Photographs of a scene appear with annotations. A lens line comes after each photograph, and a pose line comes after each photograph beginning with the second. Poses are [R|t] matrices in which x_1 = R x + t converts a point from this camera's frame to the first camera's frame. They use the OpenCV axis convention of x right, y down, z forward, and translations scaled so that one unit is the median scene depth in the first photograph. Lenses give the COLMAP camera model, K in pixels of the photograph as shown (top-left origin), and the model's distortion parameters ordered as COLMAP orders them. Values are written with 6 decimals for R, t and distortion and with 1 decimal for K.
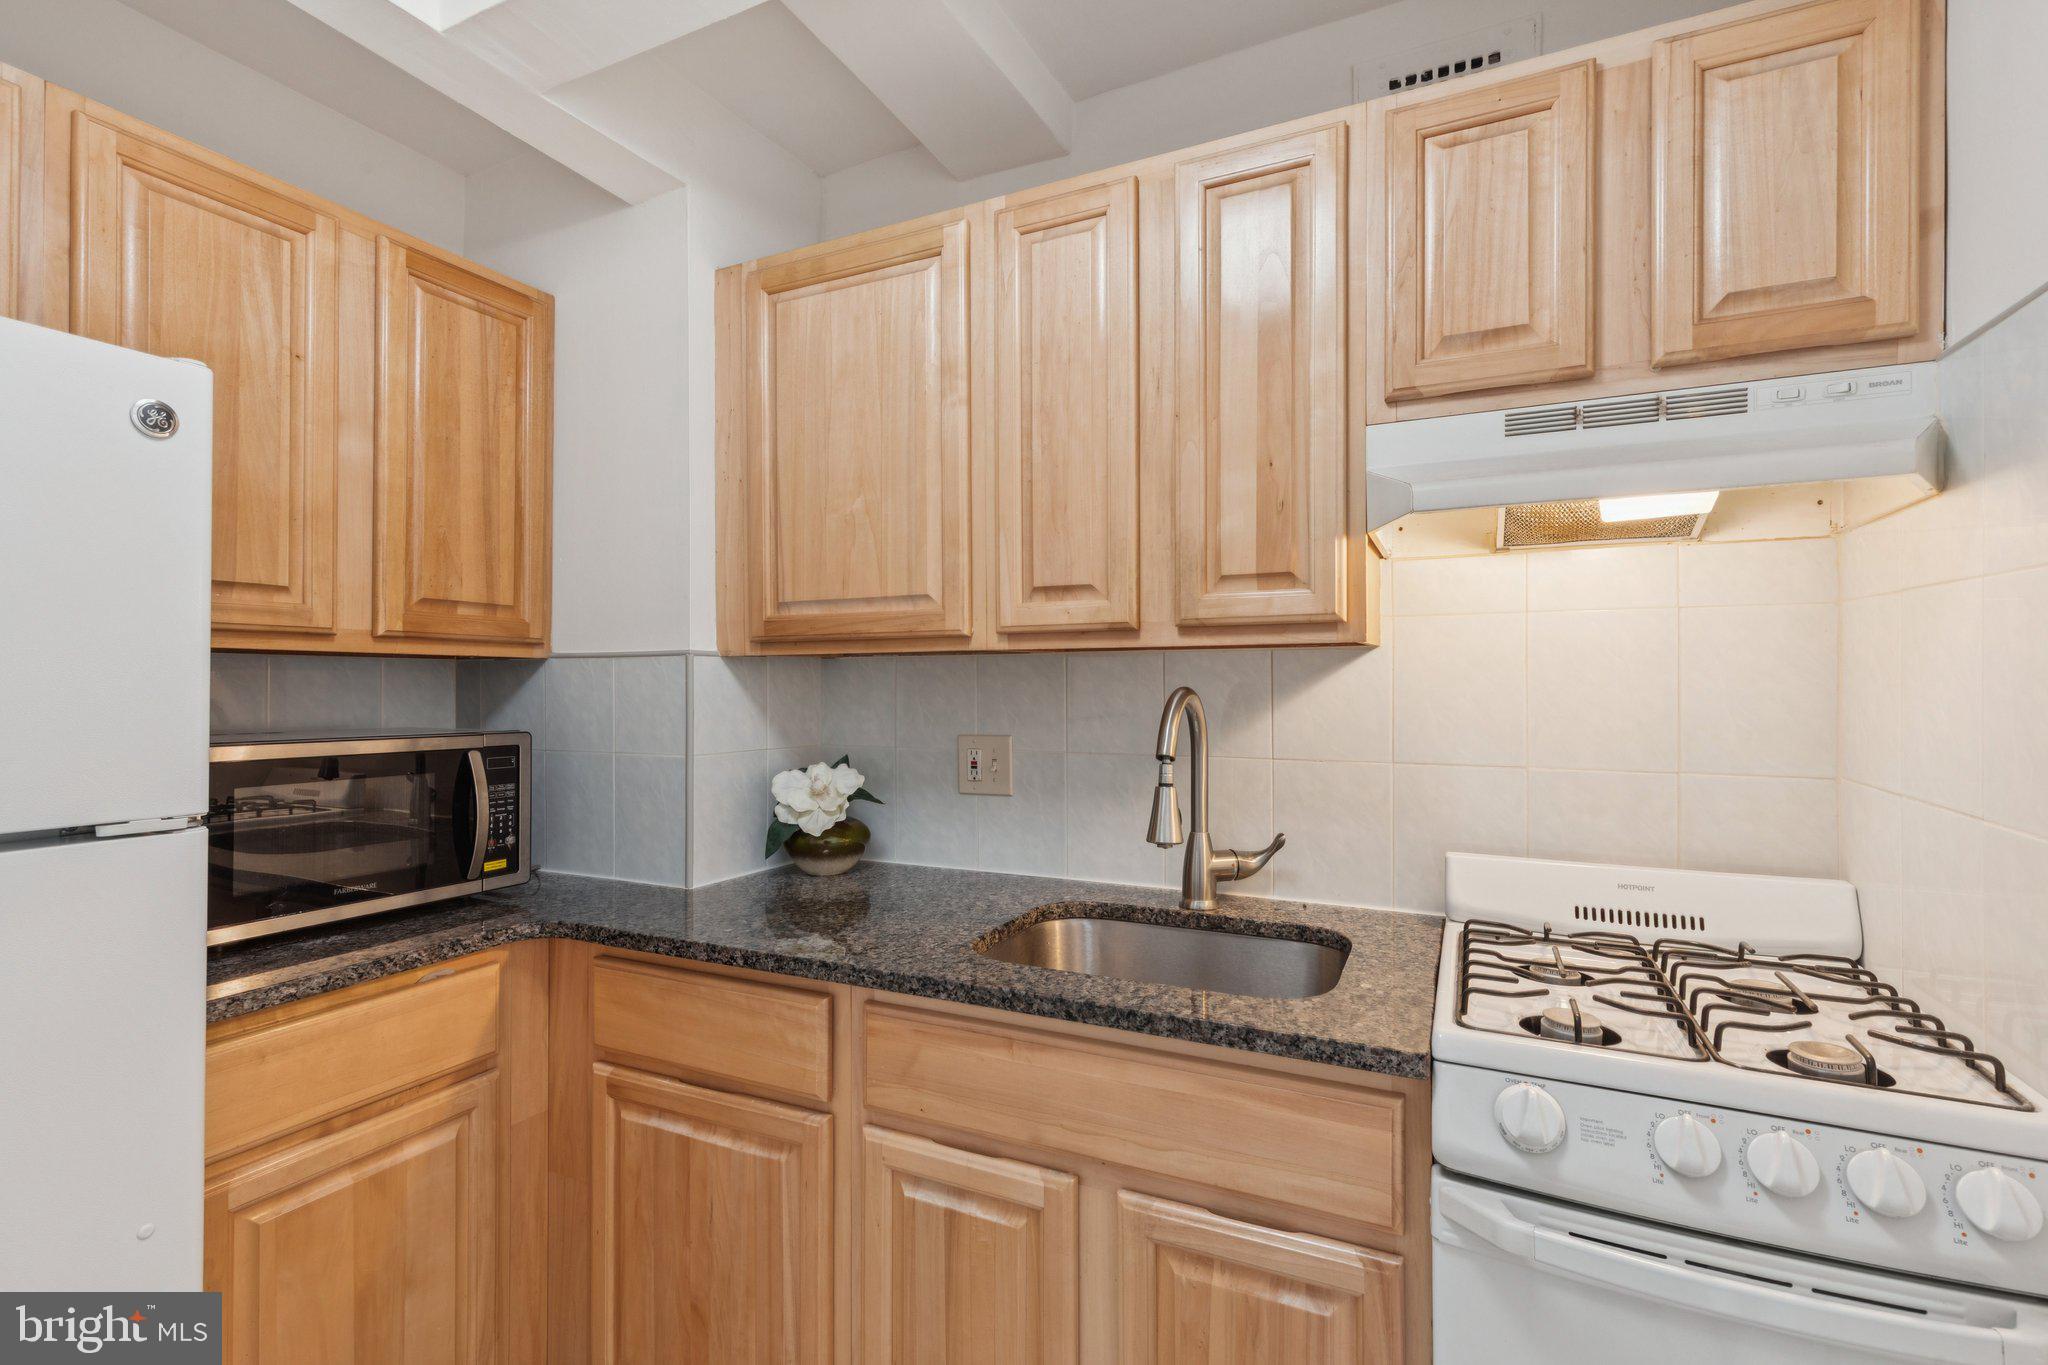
lens RADIAL K [[940.1, 0, 1020.7], [0, 940.1, 688.2], [0, 0, 1]] dist [0.010611, -0.001616]
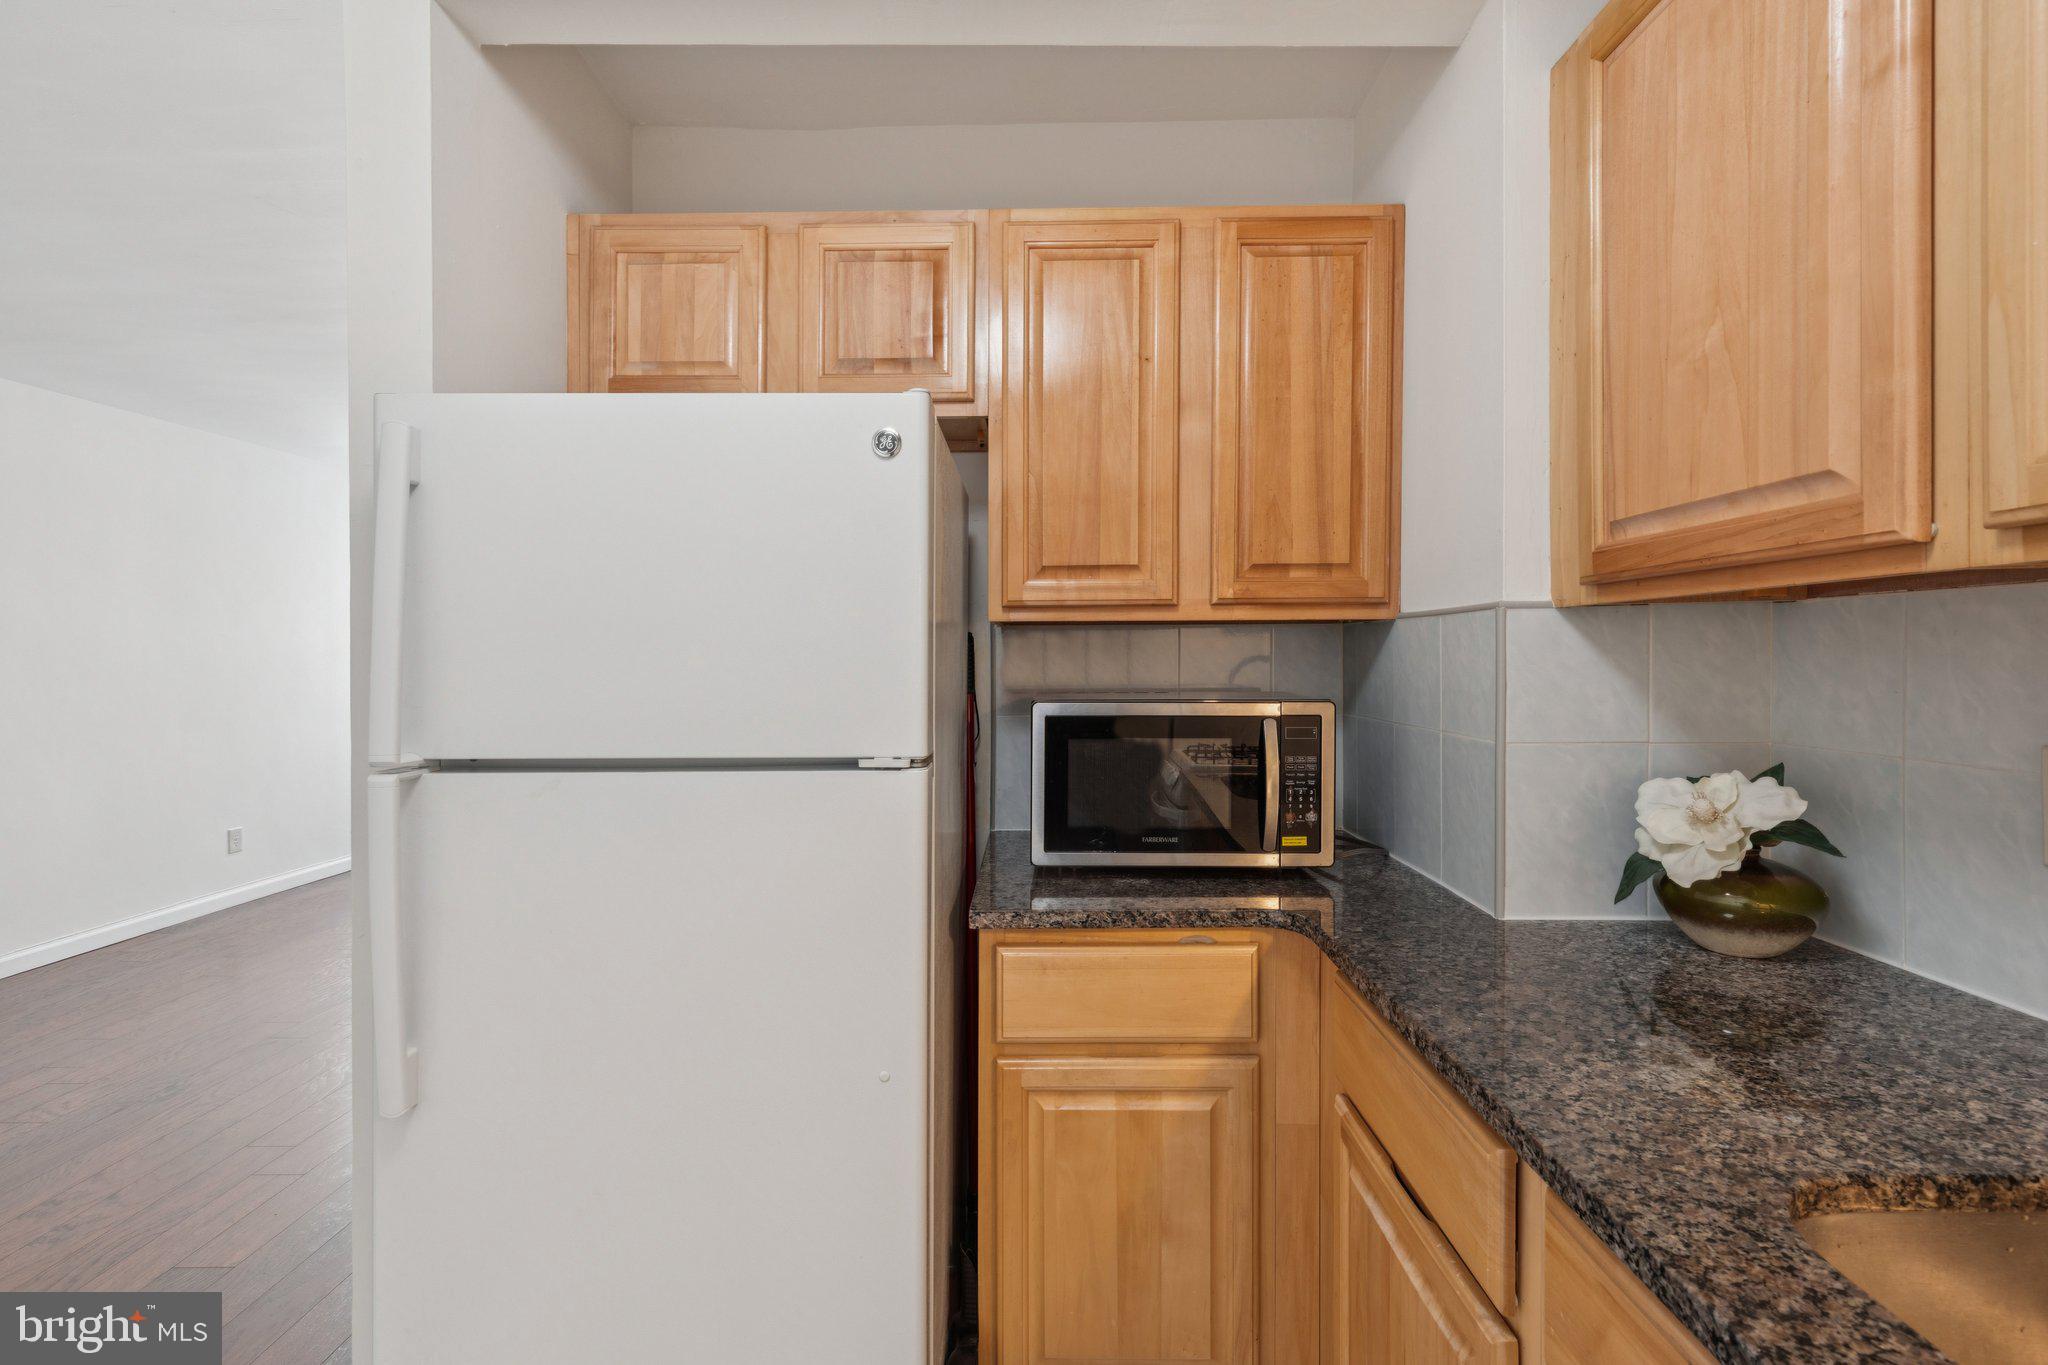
lens RADIAL K [[940.1, 0, 1027.4], [0, 940.1, 666.8], [0, 0, 1]] dist [0.010611, -0.001616]
pose [[0.426235, 0.010338, -0.904553, 0.177985], [0.004981, 0.999893, 0.013775, -0.000643], [0.904599, -0.010377, 0.426138, 0.359998]]
